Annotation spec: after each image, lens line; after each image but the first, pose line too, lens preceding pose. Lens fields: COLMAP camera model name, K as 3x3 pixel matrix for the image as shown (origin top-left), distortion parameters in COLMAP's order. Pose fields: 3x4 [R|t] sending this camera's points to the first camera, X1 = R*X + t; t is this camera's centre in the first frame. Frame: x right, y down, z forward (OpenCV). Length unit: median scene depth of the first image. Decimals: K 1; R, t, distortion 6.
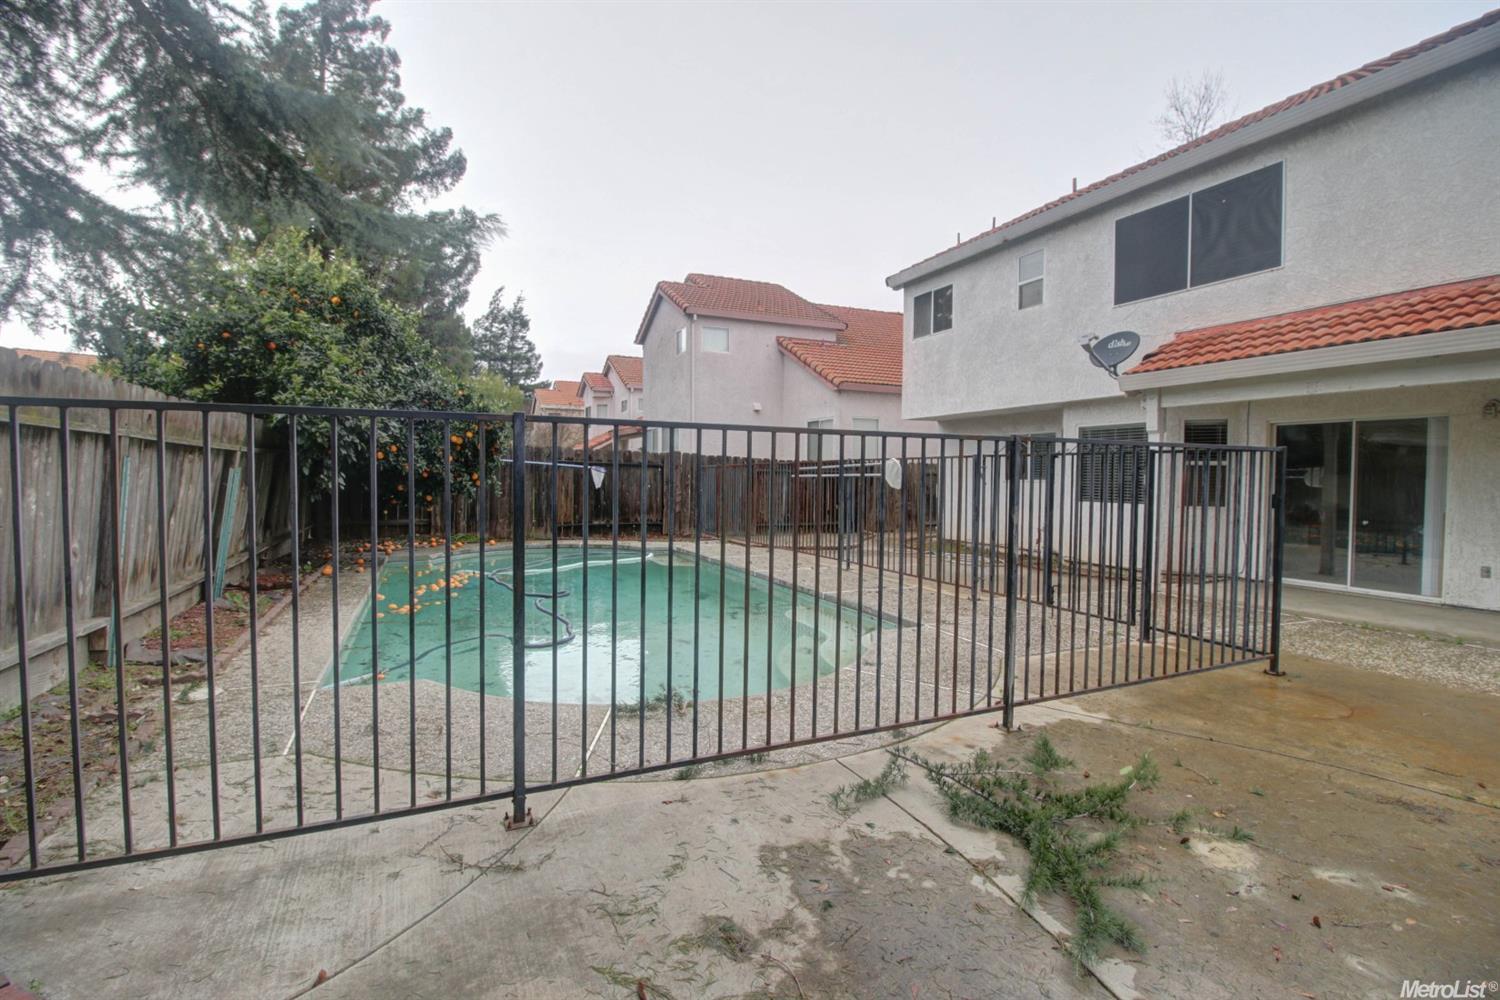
lens RADIAL K [[690.8, 0, 742.7], [0, 690.8, 496.6], [0, 0, 1]] dist [-0.002801, -0.012037]
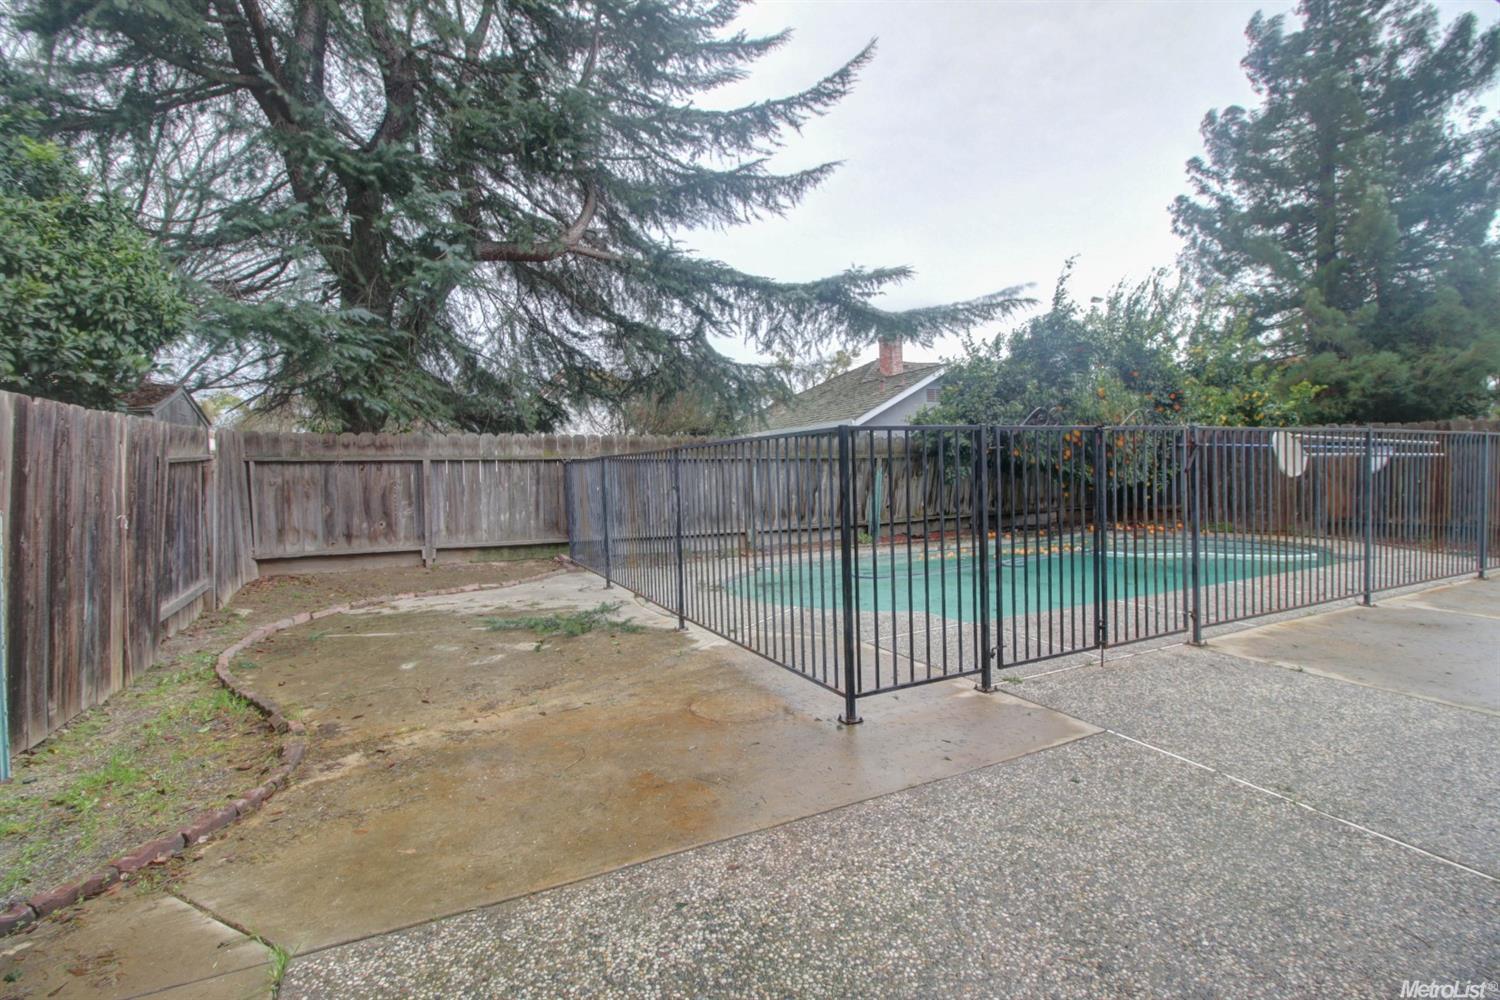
lens RADIAL K [[690.8, 0, 748.2], [0, 690.8, 493.8], [0, 0, 1]] dist [-0.002801, -0.012037]
pose [[0.024212, 0.020735, -0.999492, 1.000602], [-0.005681, 0.999772, 0.020603, -0.005547], [0.999691, 0.005180, 0.024324, 0.564757]]
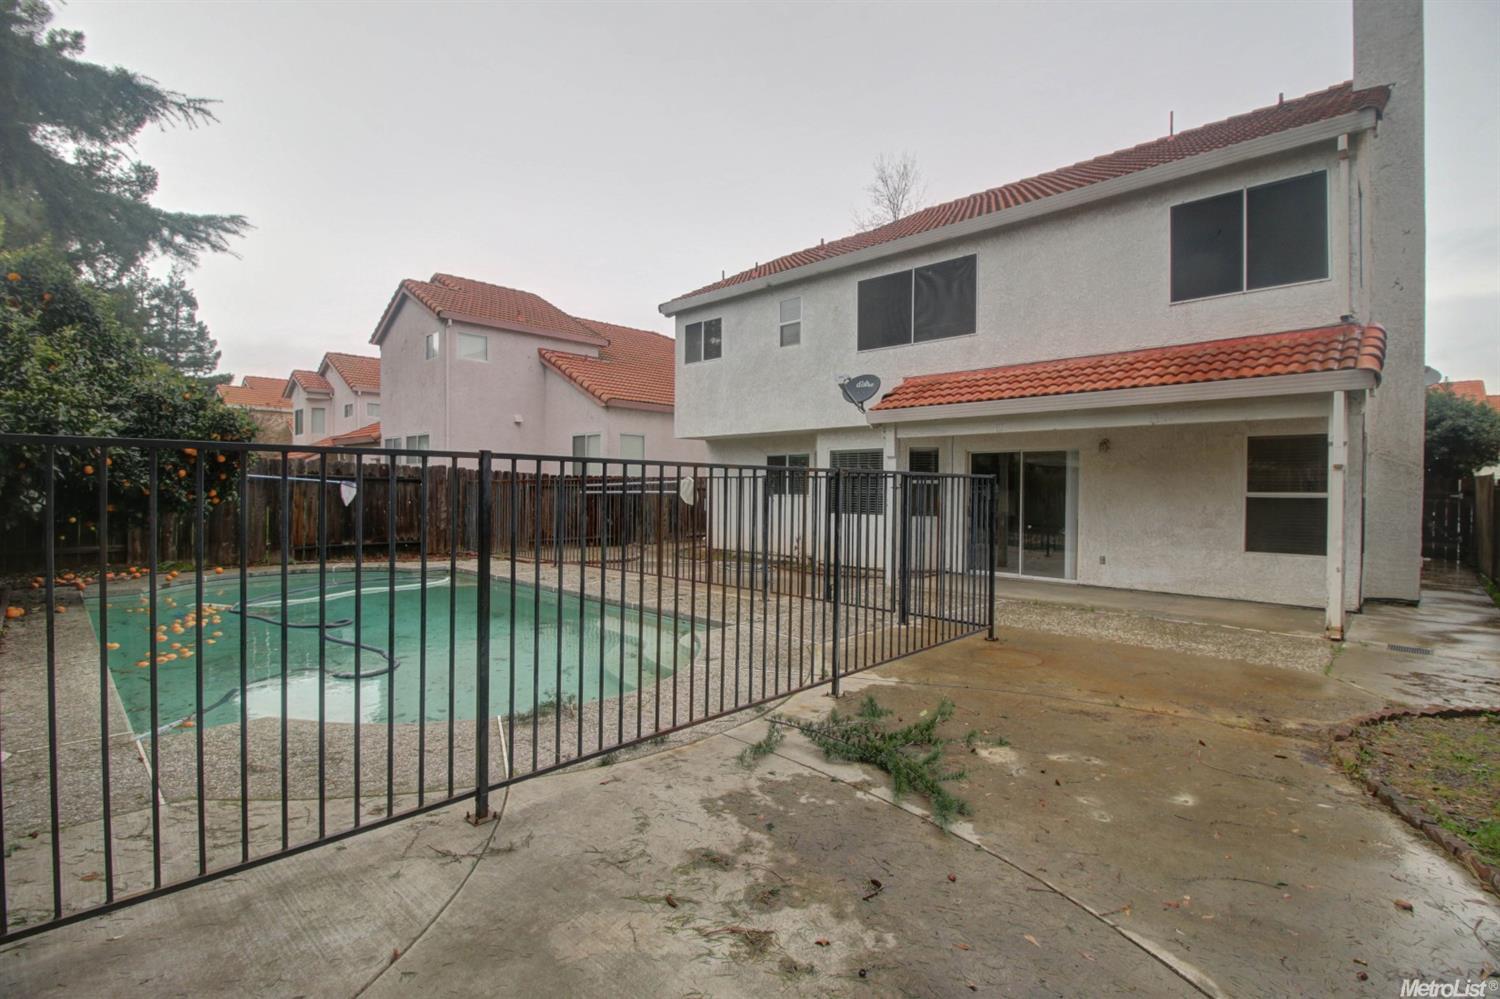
lens RADIAL K [[690.8, 0, 748.9], [0, 690.8, 493.6], [0, 0, 1]] dist [-0.002801, -0.012037]
pose [[0.929692, -0.003819, 0.368317, -0.120153], [0.011559, 0.999756, -0.018809, -0.008765], [-0.368156, 0.021743, 0.929510, -0.072512]]
